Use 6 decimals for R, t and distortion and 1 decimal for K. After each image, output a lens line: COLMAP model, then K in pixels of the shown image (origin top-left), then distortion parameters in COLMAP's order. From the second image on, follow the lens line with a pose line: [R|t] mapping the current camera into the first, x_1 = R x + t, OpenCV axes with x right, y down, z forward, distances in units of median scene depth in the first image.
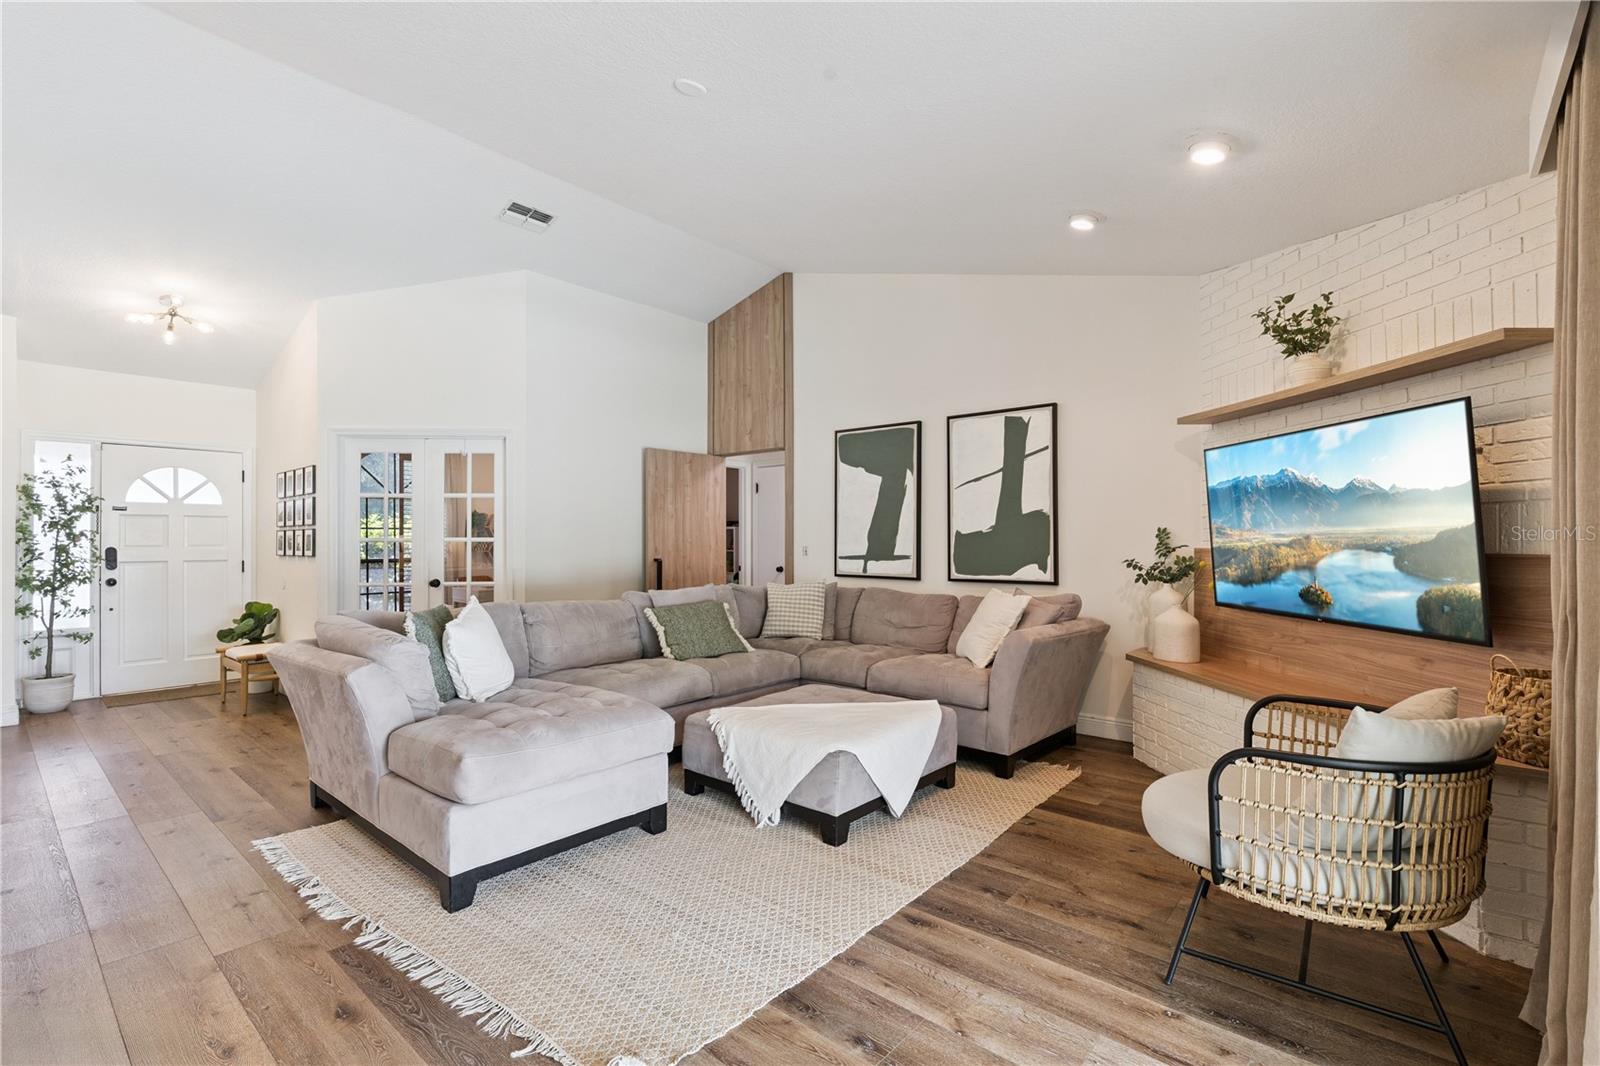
lens RADIAL K [[717.5, 0, 804.3], [0, 717.5, 533.3], [0, 0, 1]] dist [0.000238, -0.000194]
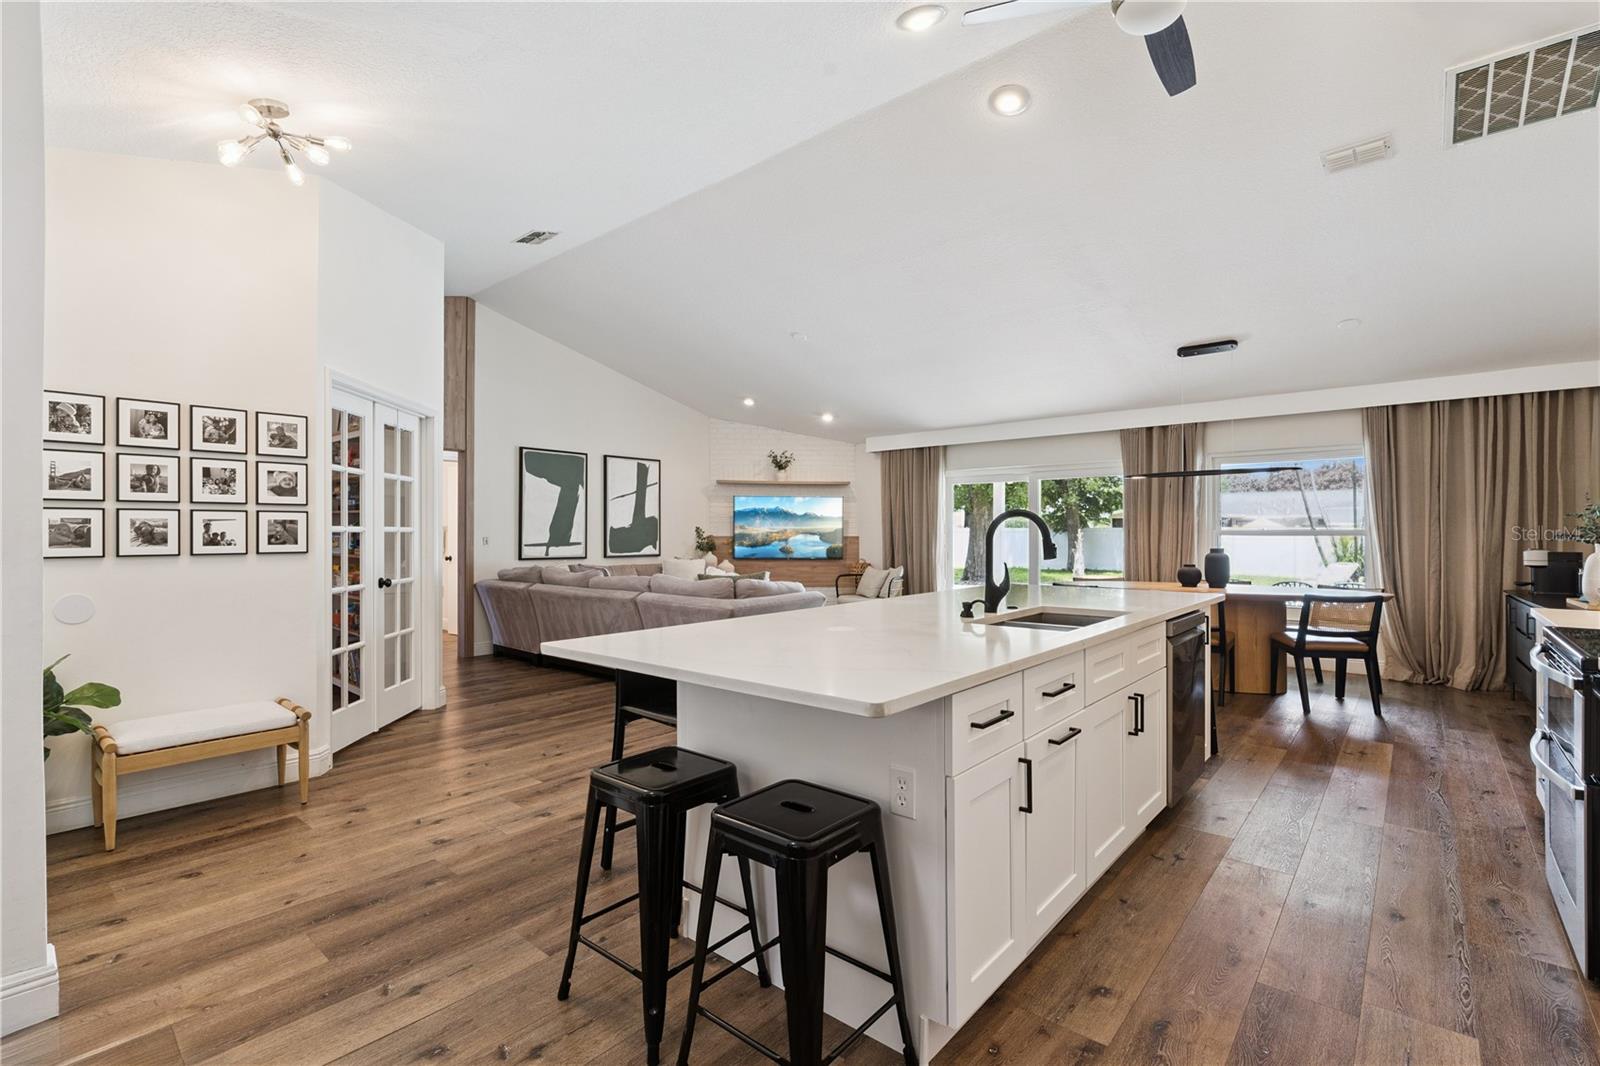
lens RADIAL K [[723.5, 0, 805.9], [0, 723.5, 530.6], [0, 0, 1]] dist [-0.002950, -0.000755]
pose [[-0.002775, 0.006237, 0.999977, -1.429797], [-0.008744, 0.999942, -0.006261, 0.012295], [-0.999958, -0.008761, -0.002720, 0.562835]]
